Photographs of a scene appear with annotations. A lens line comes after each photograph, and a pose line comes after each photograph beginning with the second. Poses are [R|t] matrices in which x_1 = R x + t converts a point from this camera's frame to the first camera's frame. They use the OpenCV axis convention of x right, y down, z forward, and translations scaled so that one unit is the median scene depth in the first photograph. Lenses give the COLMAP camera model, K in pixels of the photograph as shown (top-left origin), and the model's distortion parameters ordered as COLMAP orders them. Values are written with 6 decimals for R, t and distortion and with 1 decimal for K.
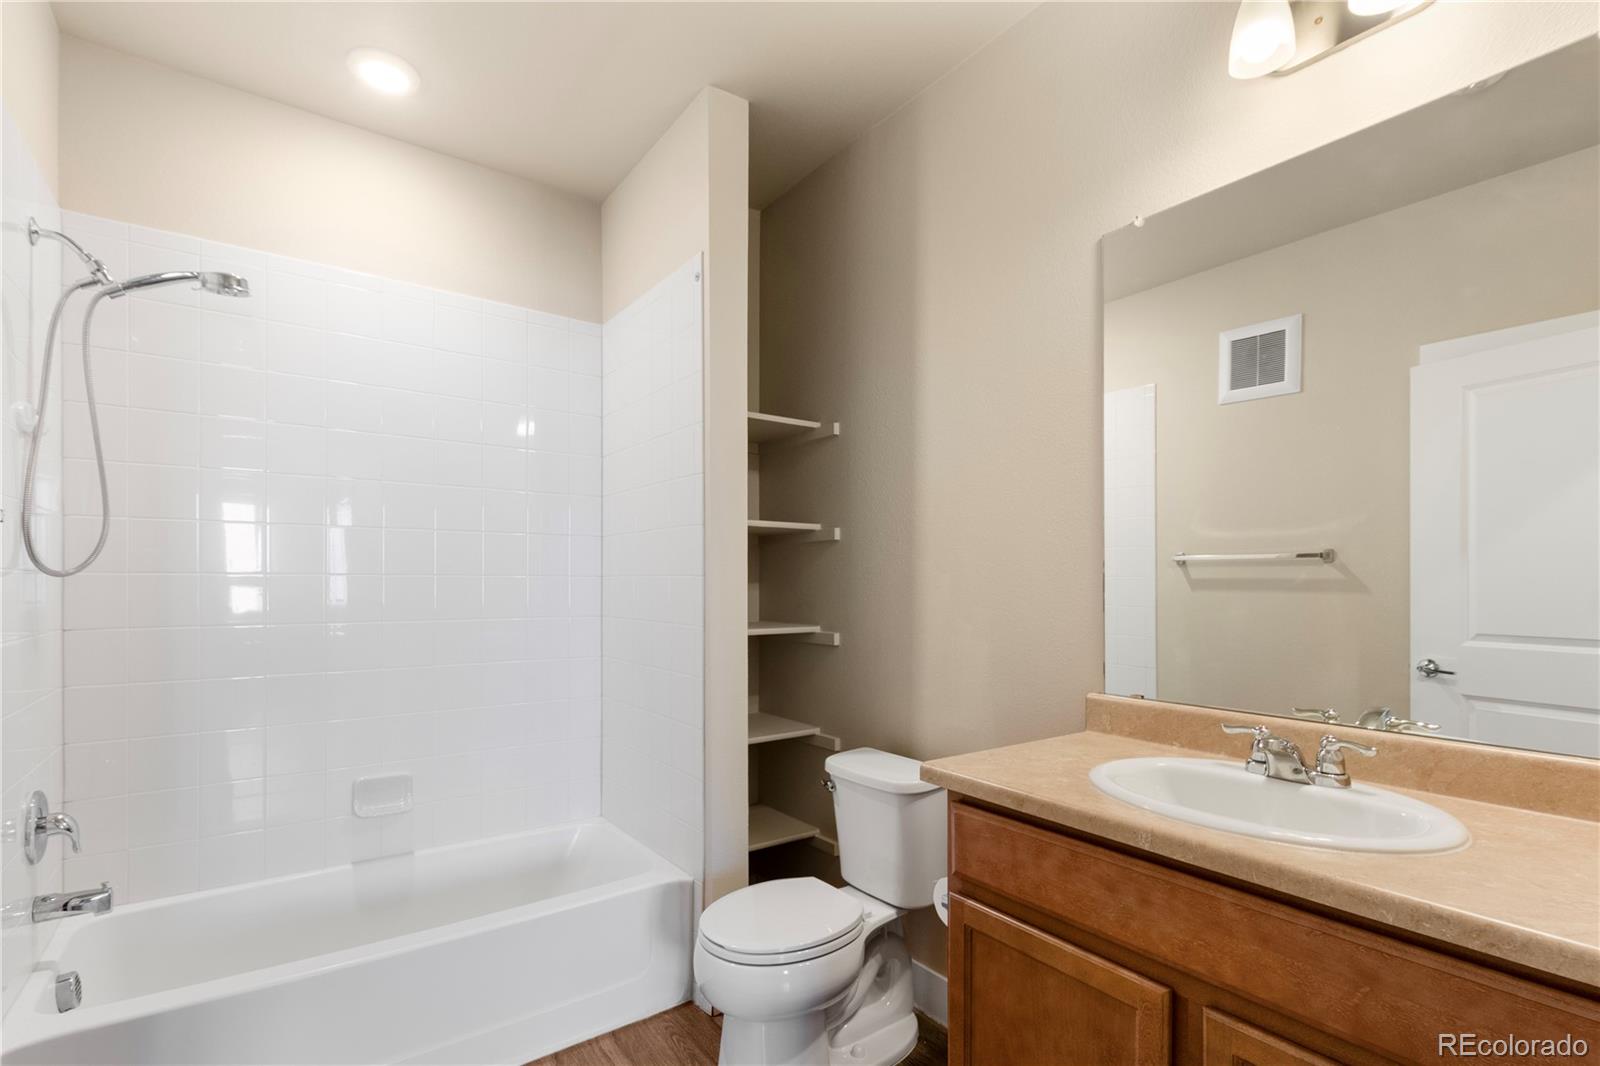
lens RADIAL K [[738.3, 0, 791.3], [0, 738.3, 593.4], [0, 0, 1]] dist [0.006298, -0.002254]
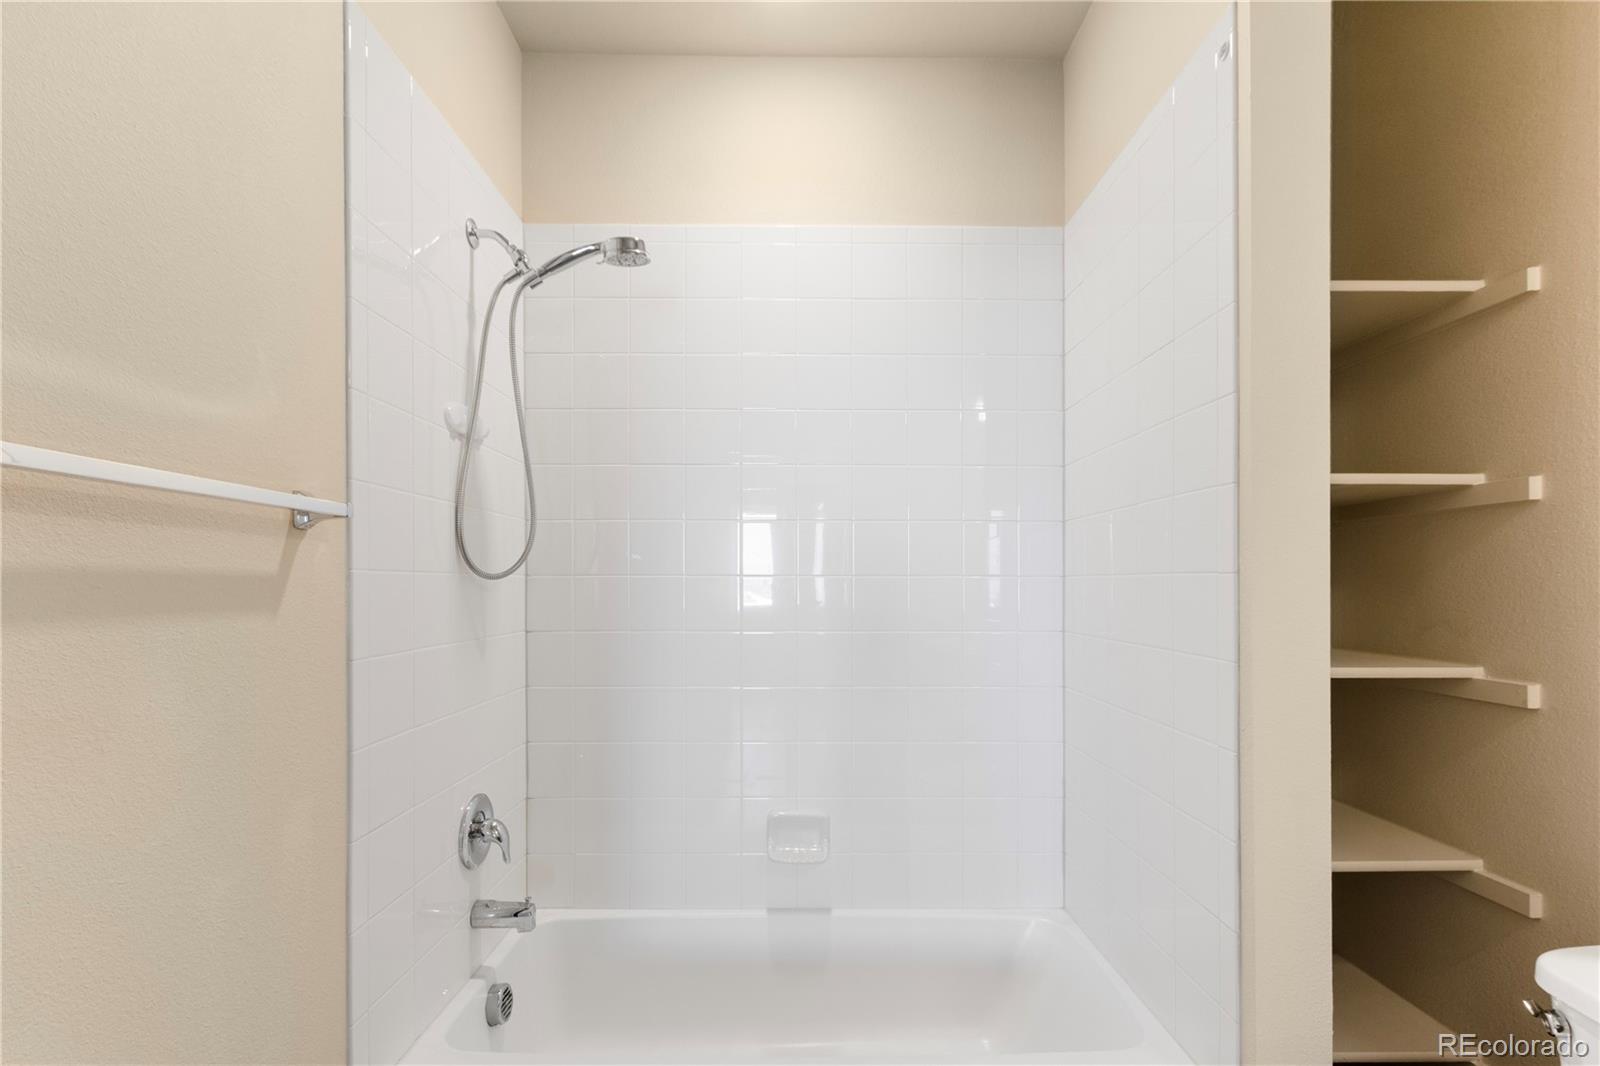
lens RADIAL K [[738.3, 0, 811.3], [0, 738.3, 575.4], [0, 0, 1]] dist [0.006298, -0.002254]
pose [[0.823563, -0.006615, -0.567186, -0.068116], [-0.006788, 0.999745, -0.021517, -0.007896], [0.567184, 0.021570, 0.823309, 0.355345]]
